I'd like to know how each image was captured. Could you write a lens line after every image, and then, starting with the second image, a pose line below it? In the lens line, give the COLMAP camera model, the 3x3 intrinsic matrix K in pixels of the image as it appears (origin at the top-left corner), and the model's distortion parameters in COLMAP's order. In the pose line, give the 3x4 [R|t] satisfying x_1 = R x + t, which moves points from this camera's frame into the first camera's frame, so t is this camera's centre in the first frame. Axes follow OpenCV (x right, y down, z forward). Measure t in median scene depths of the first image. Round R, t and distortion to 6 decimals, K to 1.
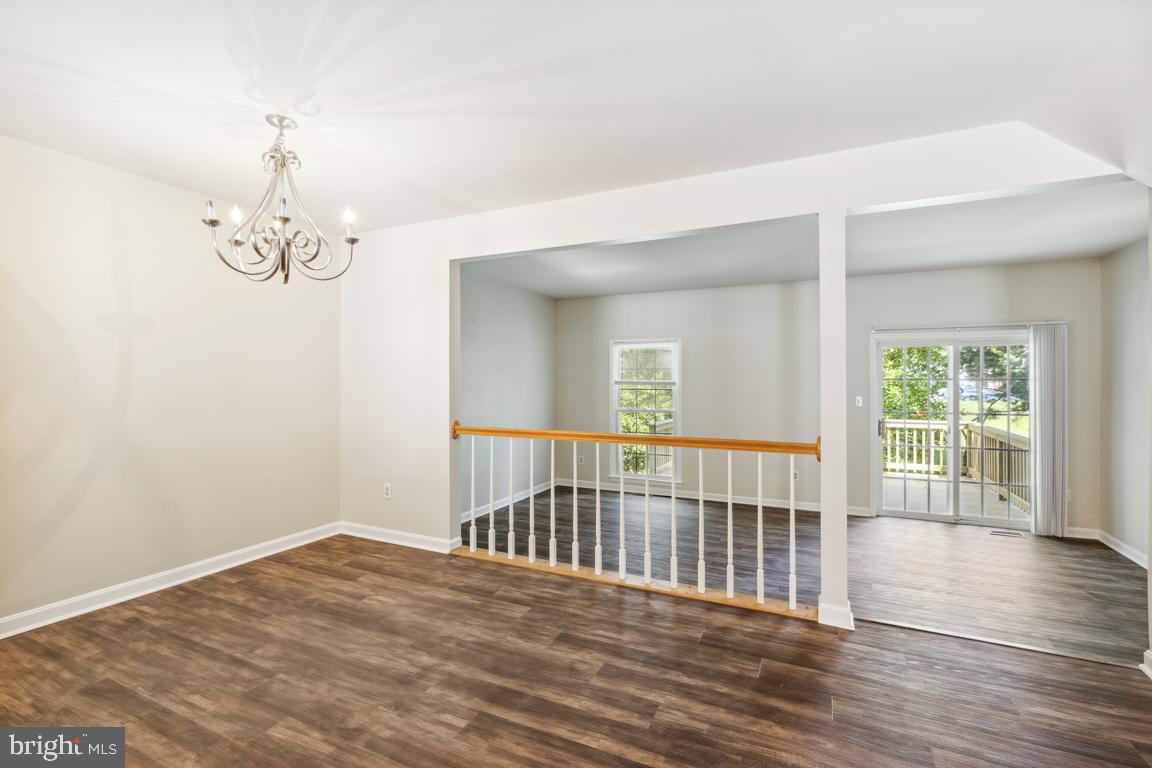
lens RADIAL K [[526.0, 0, 583.1], [0, 526.0, 381.6], [0, 0, 1]] dist [0.000805, 0.000077]
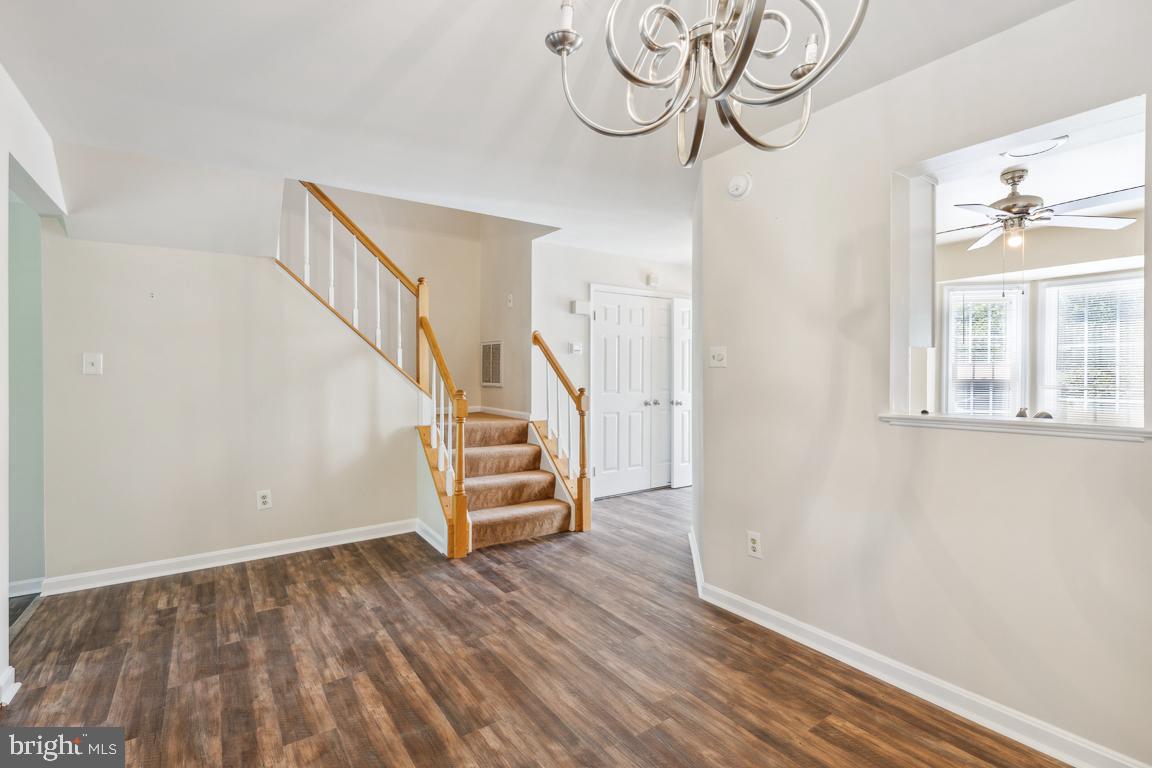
lens RADIAL K [[526.0, 0, 576.3], [0, 526.0, 380.3], [0, 0, 1]] dist [0.000805, 0.000077]
pose [[-0.875645, -0.009333, 0.482865, -0.811081], [-0.005492, 0.999941, 0.009366, -0.003533], [-0.482924, 0.005550, -0.875645, 1.710201]]
